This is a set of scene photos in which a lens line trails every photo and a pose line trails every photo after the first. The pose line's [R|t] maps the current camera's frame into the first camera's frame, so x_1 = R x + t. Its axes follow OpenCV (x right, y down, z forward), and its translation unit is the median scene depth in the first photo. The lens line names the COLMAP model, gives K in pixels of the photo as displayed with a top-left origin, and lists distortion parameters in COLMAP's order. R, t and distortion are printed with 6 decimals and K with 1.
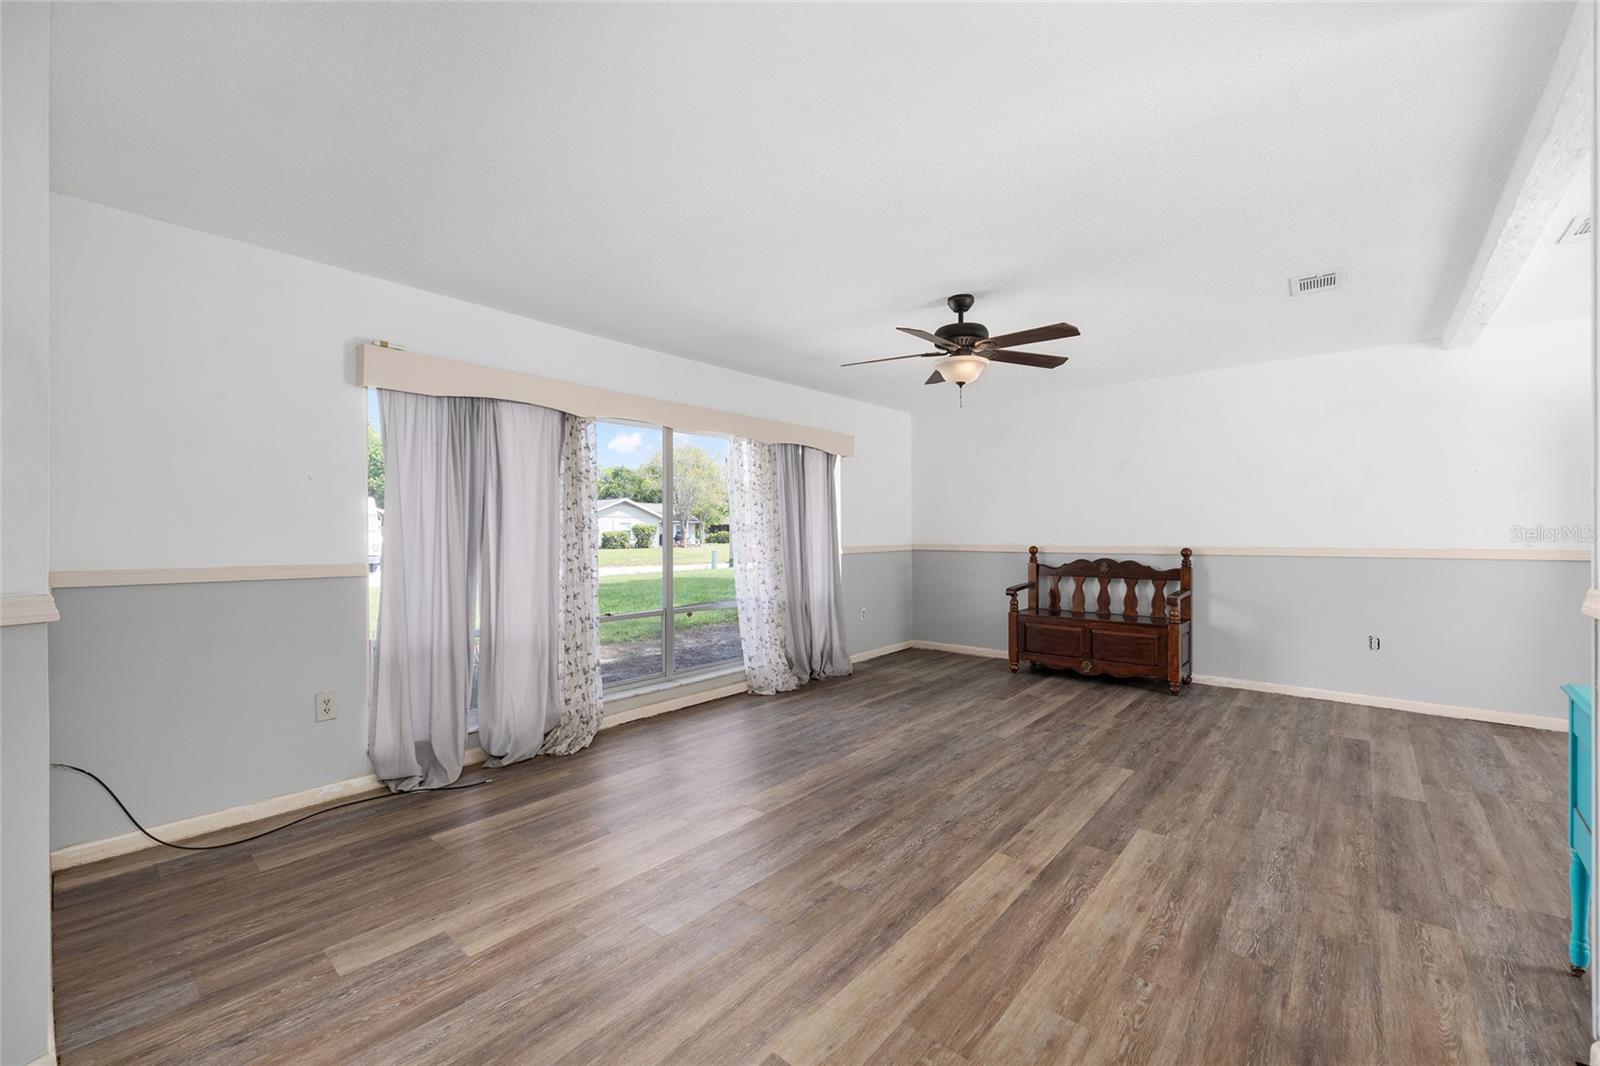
lens RADIAL K [[642.2, 0, 801.7], [0, 642.2, 530.1], [0, 0, 1]] dist [-0.002608, 0.001214]
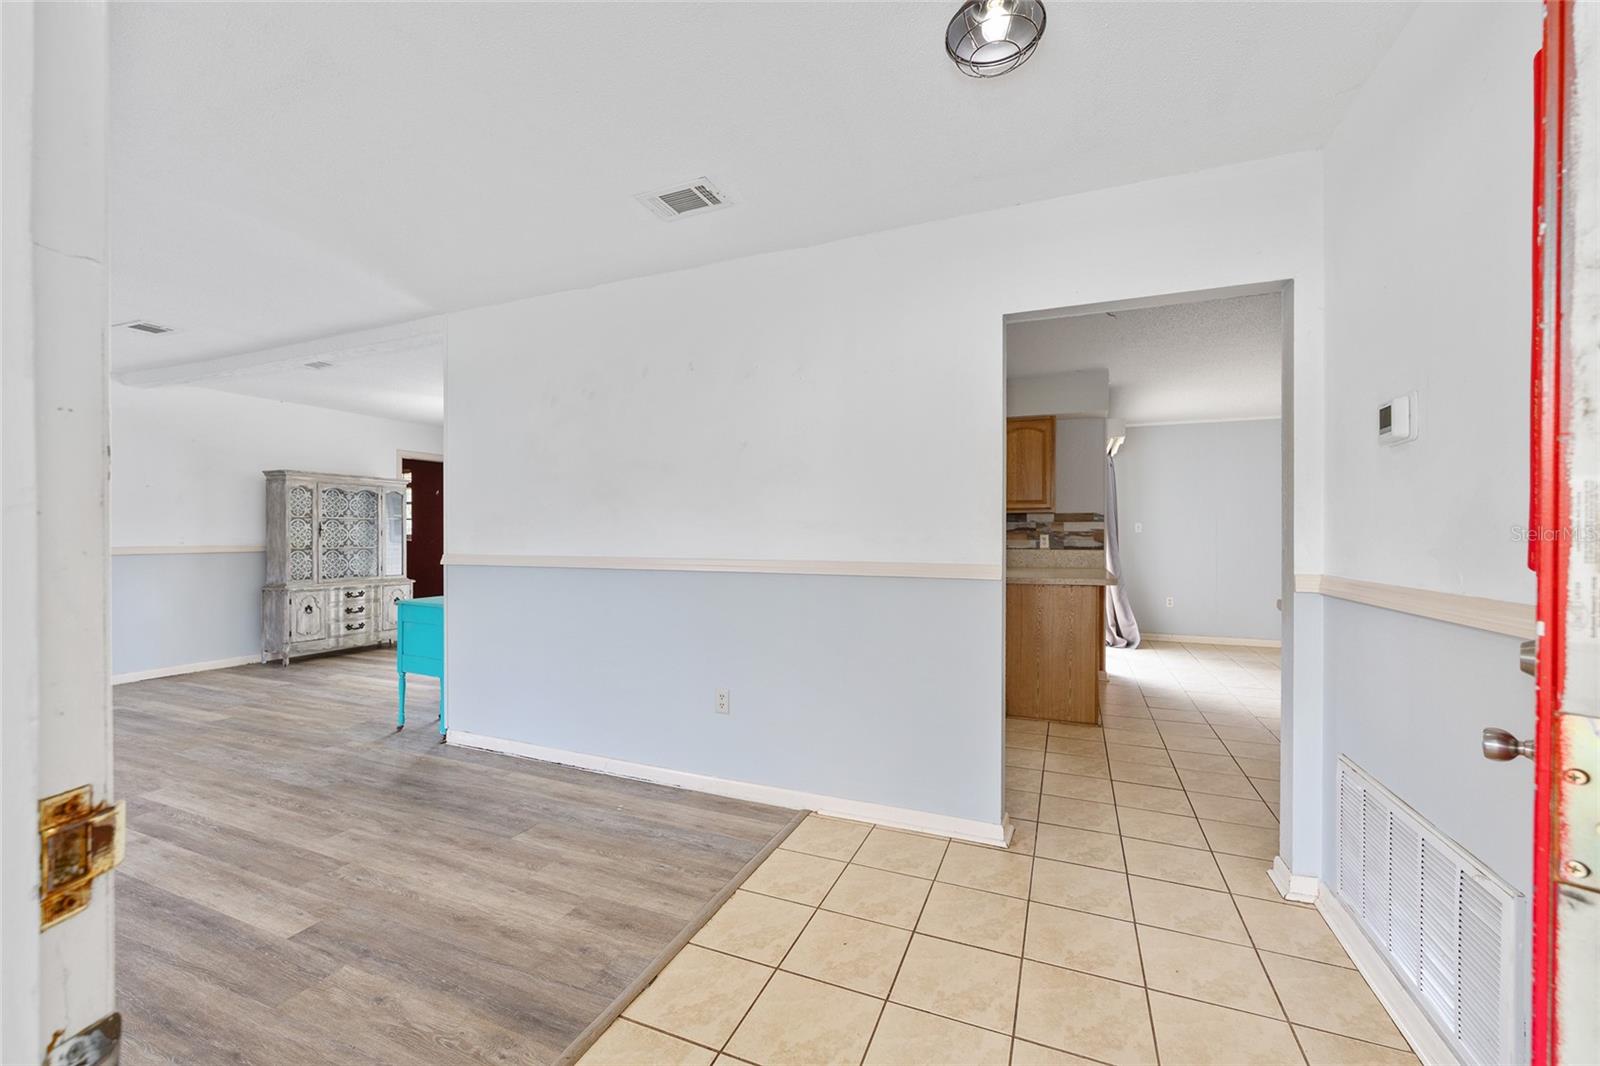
lens RADIAL K [[642.2, 0, 800.9], [0, 642.2, 534.8], [0, 0, 1]] dist [-0.002608, 0.001214]
pose [[-0.313095, 0.000059, 0.949722, -0.864141], [-0.002042, 0.999998, -0.000736, 0.007365], [-0.949719, -0.002170, -0.313095, 0.238111]]
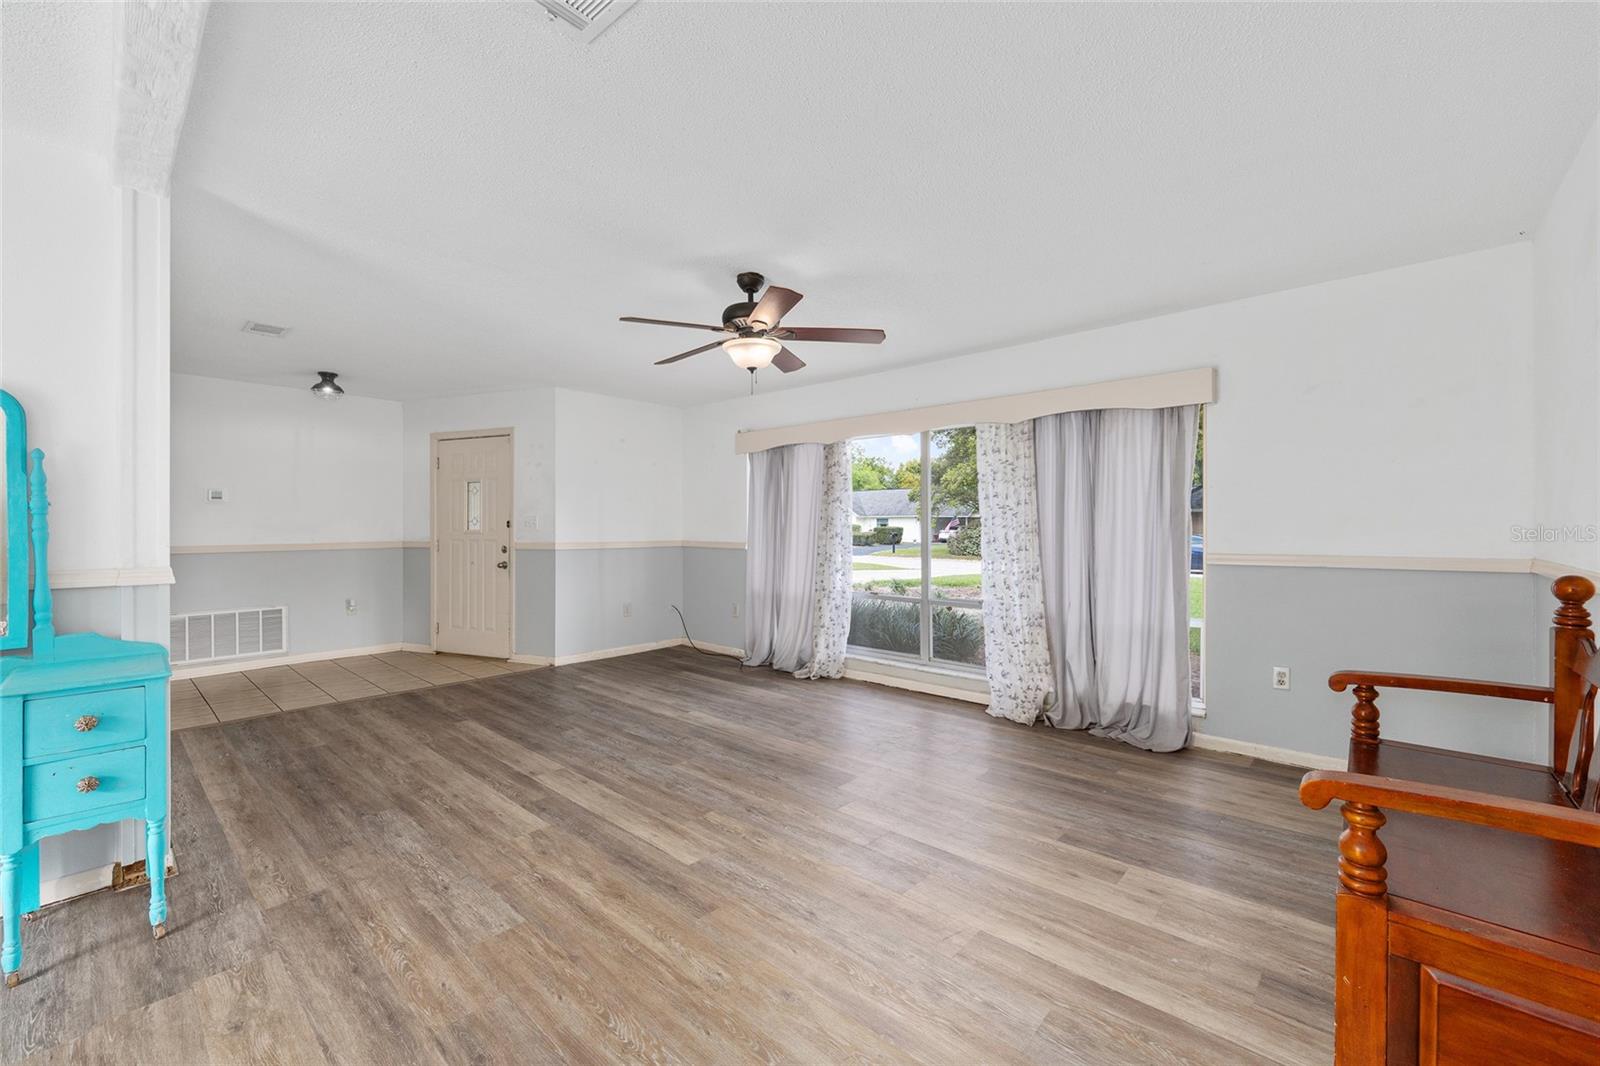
lens RADIAL K [[642.2, 0, 801.7], [0, 642.2, 531.5], [0, 0, 1]] dist [-0.002608, 0.001214]
pose [[-0.014706, 0.009823, -0.999844, 1.455528], [0.003662, 0.999946, 0.009770, -0.002883], [0.999885, -0.003517, -0.014742, 1.349644]]
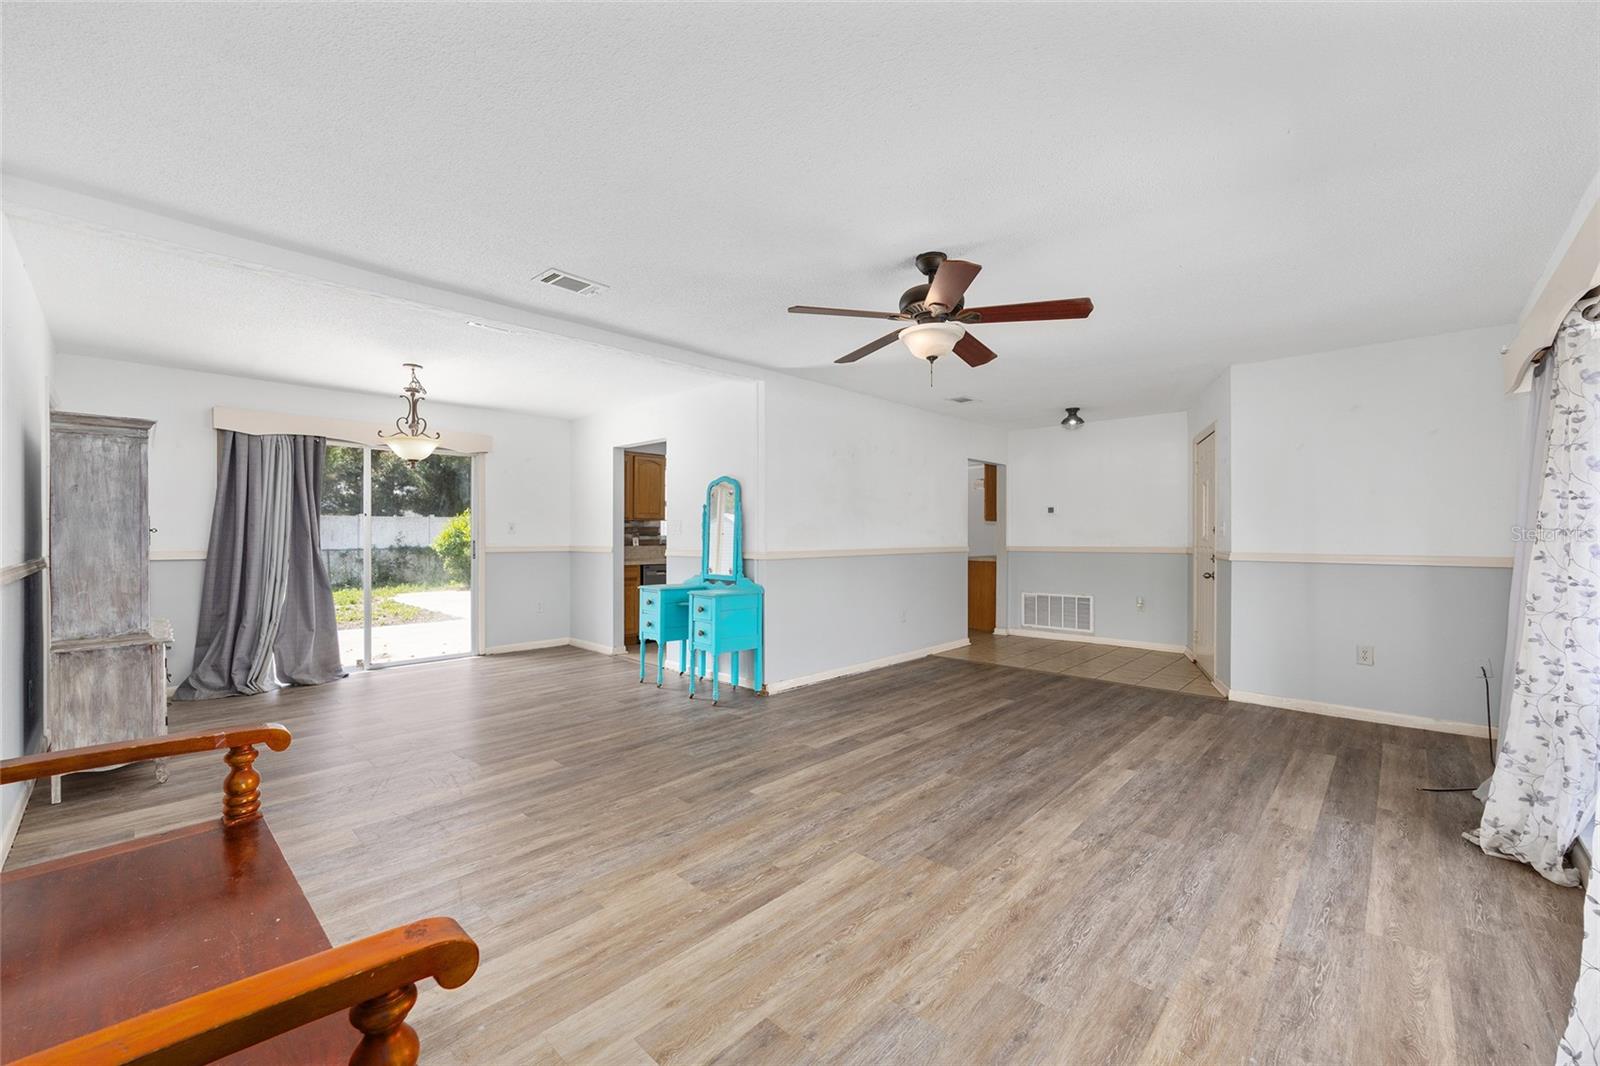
lens RADIAL K [[642.2, 0, 802.6], [0, 642.2, 535.3], [0, 0, 1]] dist [-0.002608, 0.001214]
pose [[-0.999287, 0.003516, 0.037587, 0.478230], [0.003470, 0.999993, -0.001296, 0.004627], [-0.037591, -0.001164, -0.999293, 2.292455]]
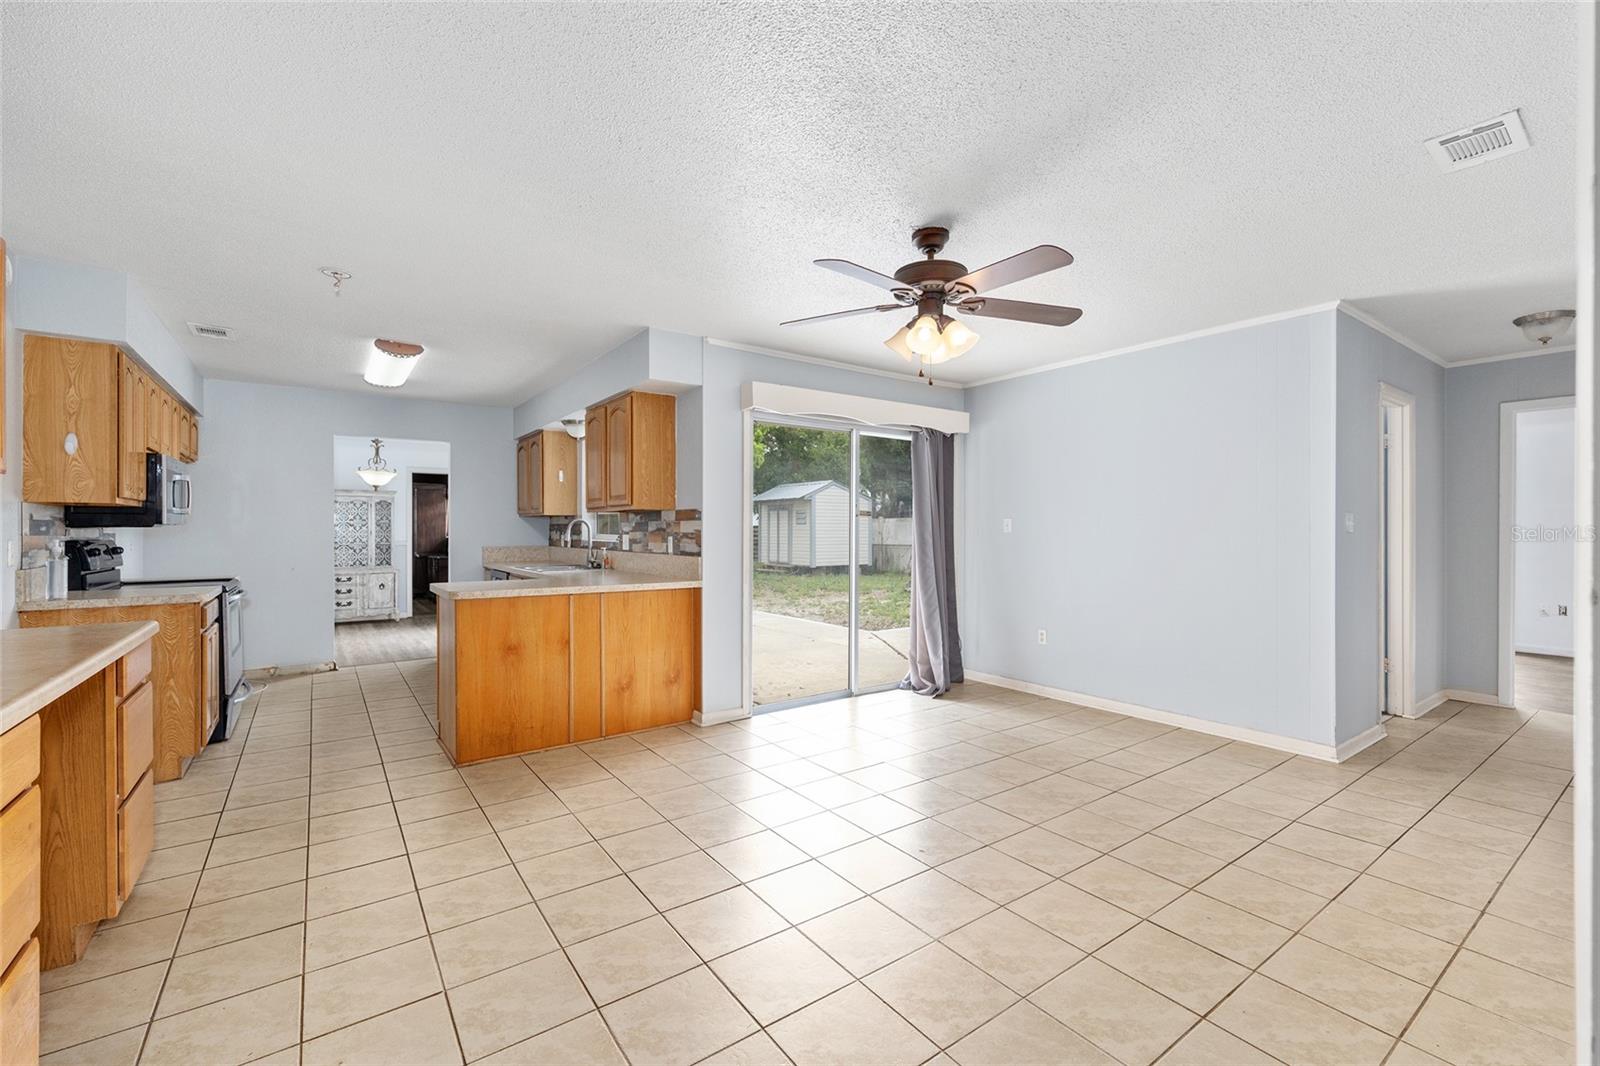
lens RADIAL K [[673.4, 0, 800.9], [0, 673.4, 532.4], [0, 0, 1]] dist [-0.001418, 0.000619]
pose [[0.228947, 0.000732, 0.973439, -0.789228], [-0.002654, 0.999996, -0.000128, -0.007333], [-0.973435, -0.002554, 0.228948, -1.835274]]
